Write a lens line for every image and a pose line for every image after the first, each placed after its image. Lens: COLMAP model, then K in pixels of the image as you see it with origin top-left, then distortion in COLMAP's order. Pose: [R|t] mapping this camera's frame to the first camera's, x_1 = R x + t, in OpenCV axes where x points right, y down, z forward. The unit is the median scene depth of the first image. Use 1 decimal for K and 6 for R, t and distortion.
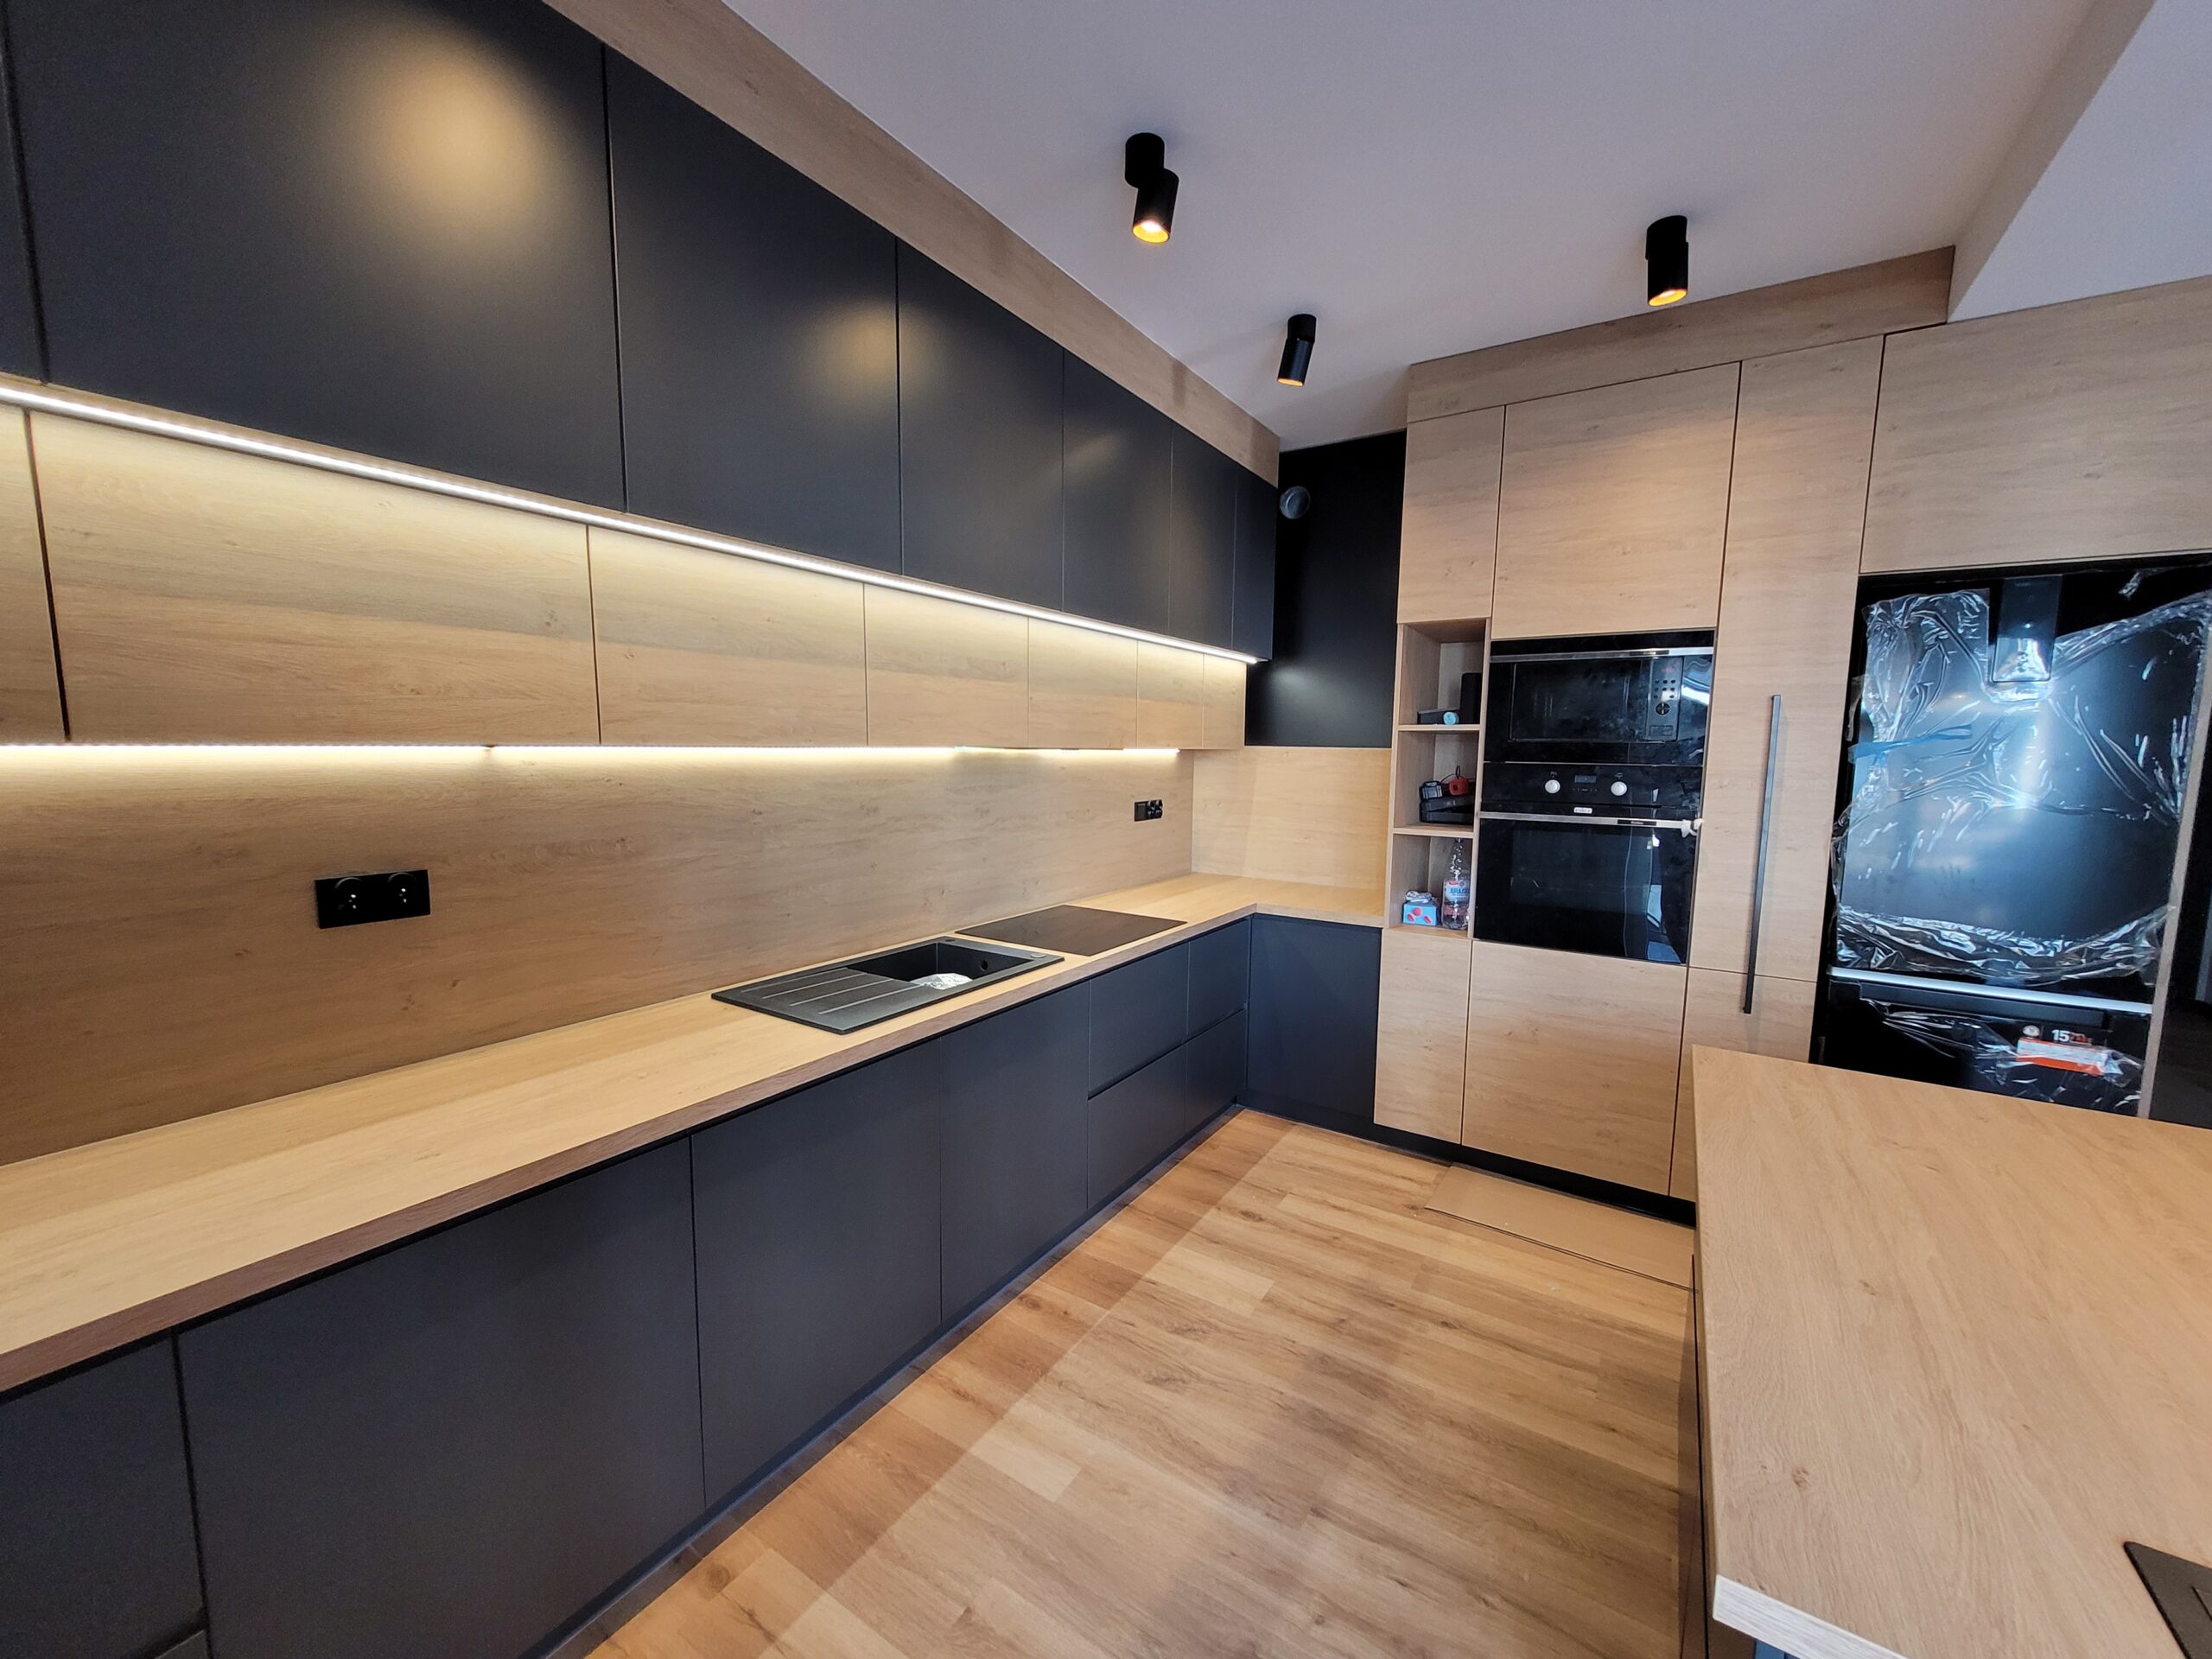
lens RADIAL K [[872.6, 0, 1111.2], [0, 872.6, 842.9], [0, 0, 1]] dist [0.005597, -0.001001]
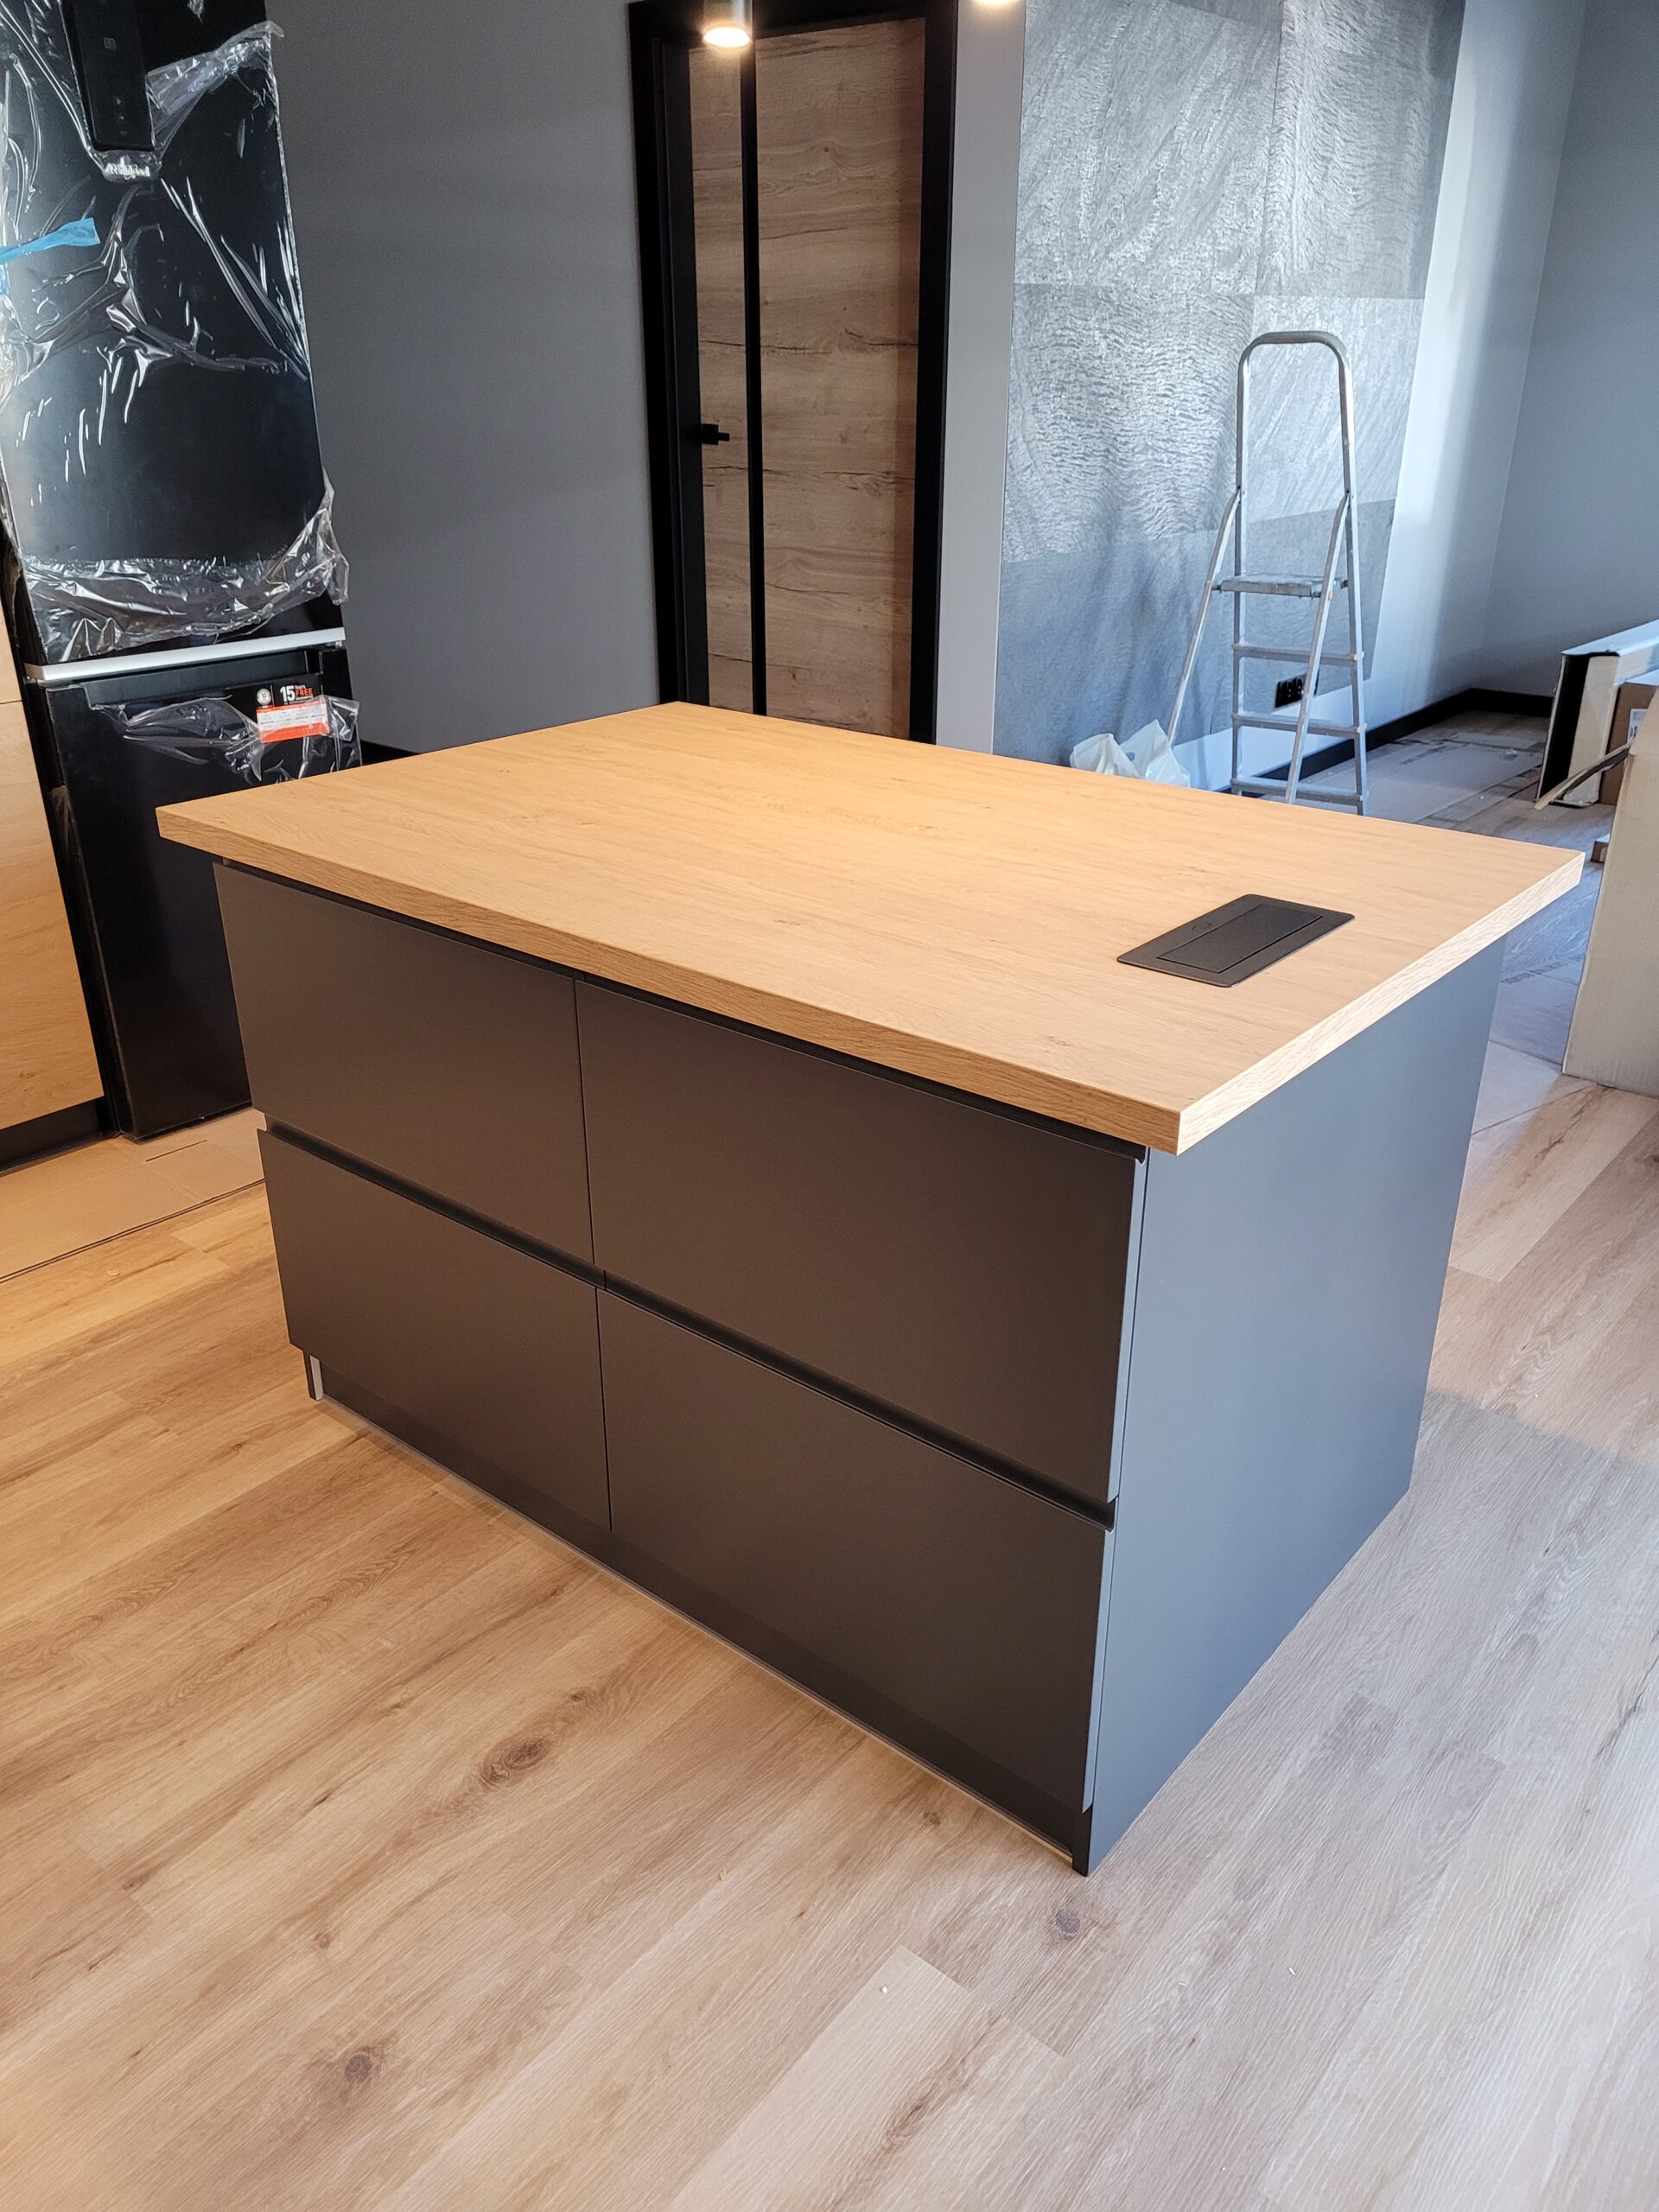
lens RADIAL K [[1662.8, 0, 841.6], [0, 1662.8, 1114.6], [0, 0, 1]] dist [0.046419, -0.027995]
pose [[0.117145, -0.426901, 0.896679, -0.320940], [0.113511, 0.902734, 0.414954, 0.002398], [-0.986607, 0.053173, 0.154208, 0.333719]]
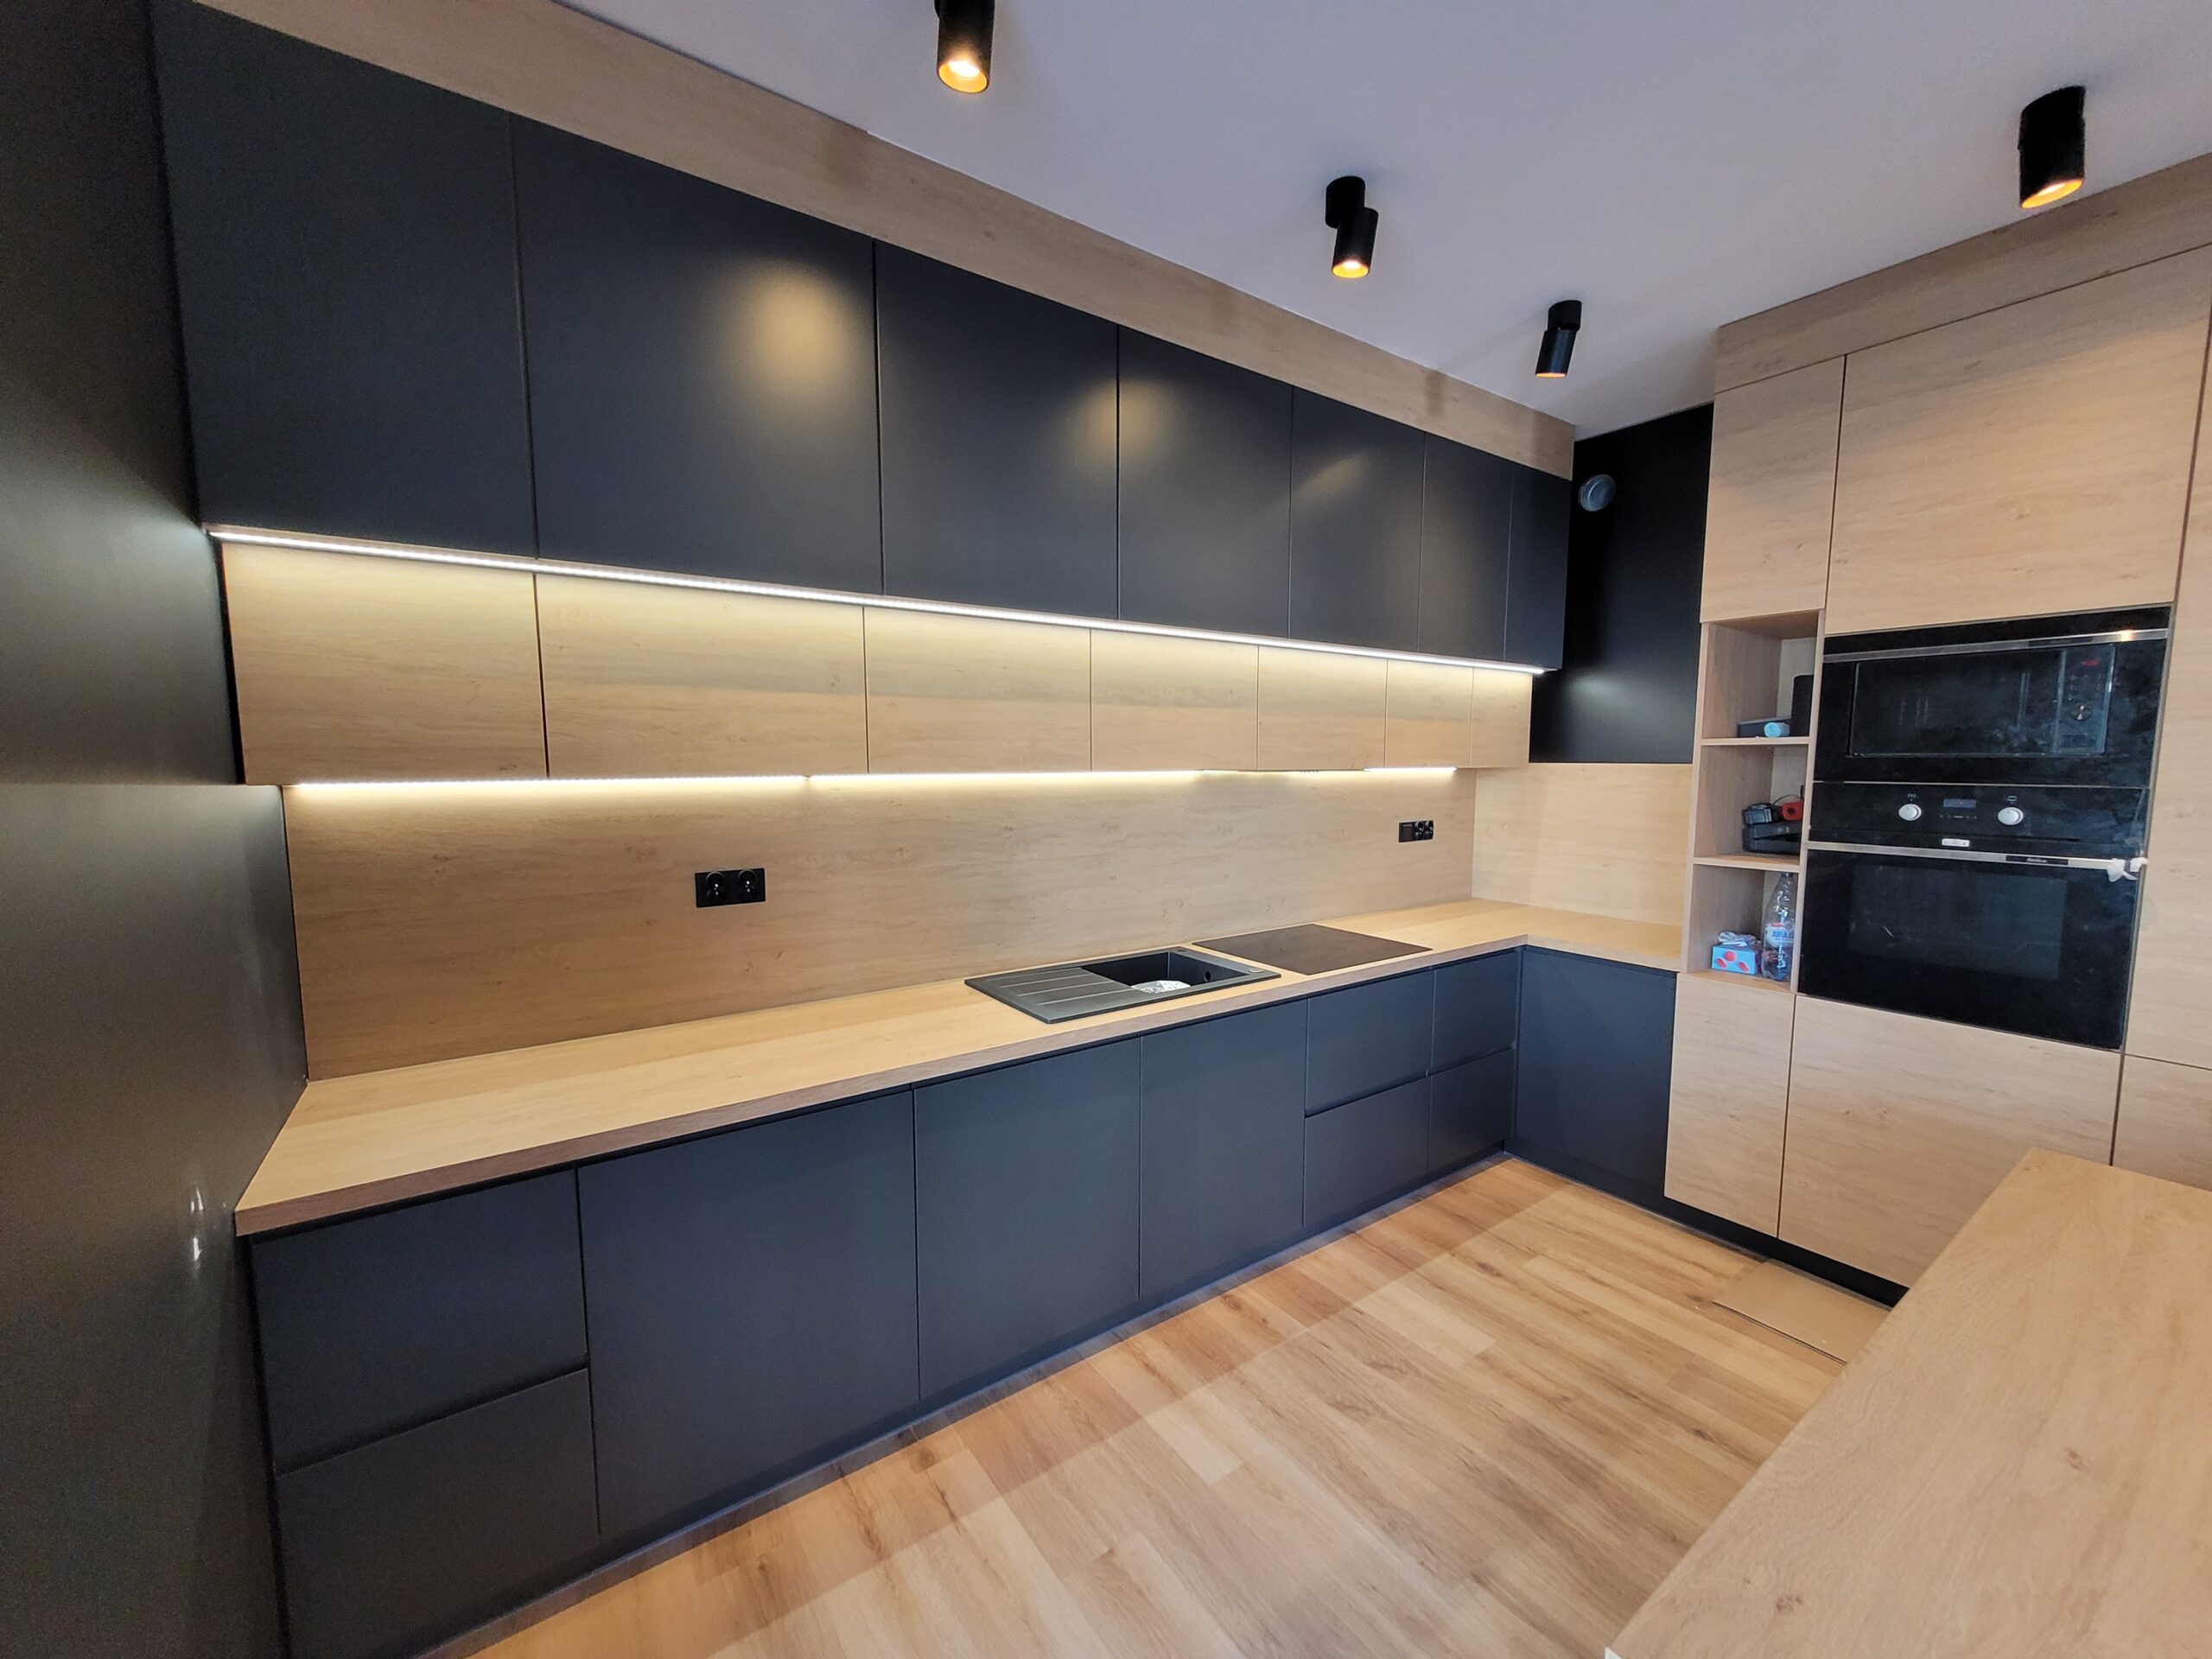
lens RADIAL K [[872.6, 0, 1109.2], [0, 872.6, 842.1], [0, 0, 1]] dist [0.005597, -0.001001]
pose [[0.926945, 0.022725, -0.374508, 0.160381], [-0.029374, 0.999496, -0.012055, -0.006854], [0.374046, 0.022175, 0.927145, -0.035812]]
